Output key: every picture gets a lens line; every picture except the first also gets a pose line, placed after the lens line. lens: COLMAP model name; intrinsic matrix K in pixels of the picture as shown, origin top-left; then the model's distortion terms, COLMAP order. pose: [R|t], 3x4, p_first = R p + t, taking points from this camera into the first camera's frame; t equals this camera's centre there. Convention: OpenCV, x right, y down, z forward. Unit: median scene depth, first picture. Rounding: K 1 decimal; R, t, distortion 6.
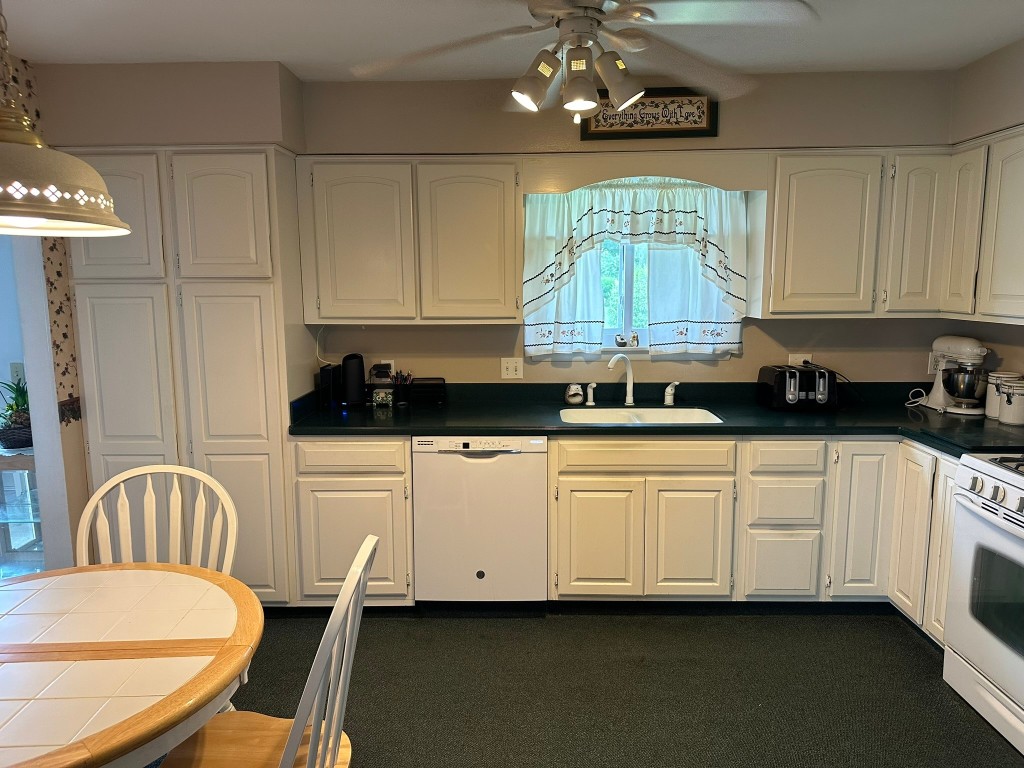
lens RADIAL K [[707.7, 0, 510.9], [0, 707.7, 383.4], [0, 0, 1]] dist [-0.006210, -0.022272]
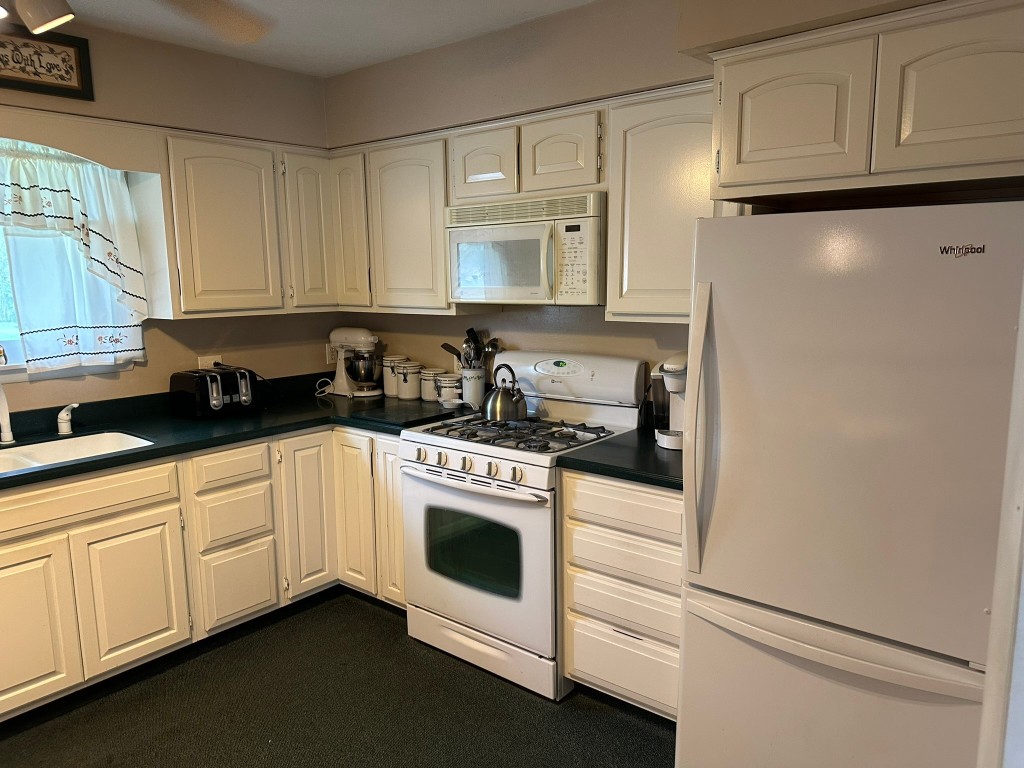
lens RADIAL K [[707.7, 0, 511.3], [0, 707.7, 385.7], [0, 0, 1]] dist [-0.006210, -0.022272]
pose [[0.596280, -0.118657, 0.793959, -0.105304], [0.118366, 0.991201, 0.059239, -0.012170], [-0.794002, 0.058655, 0.605079, 0.142512]]
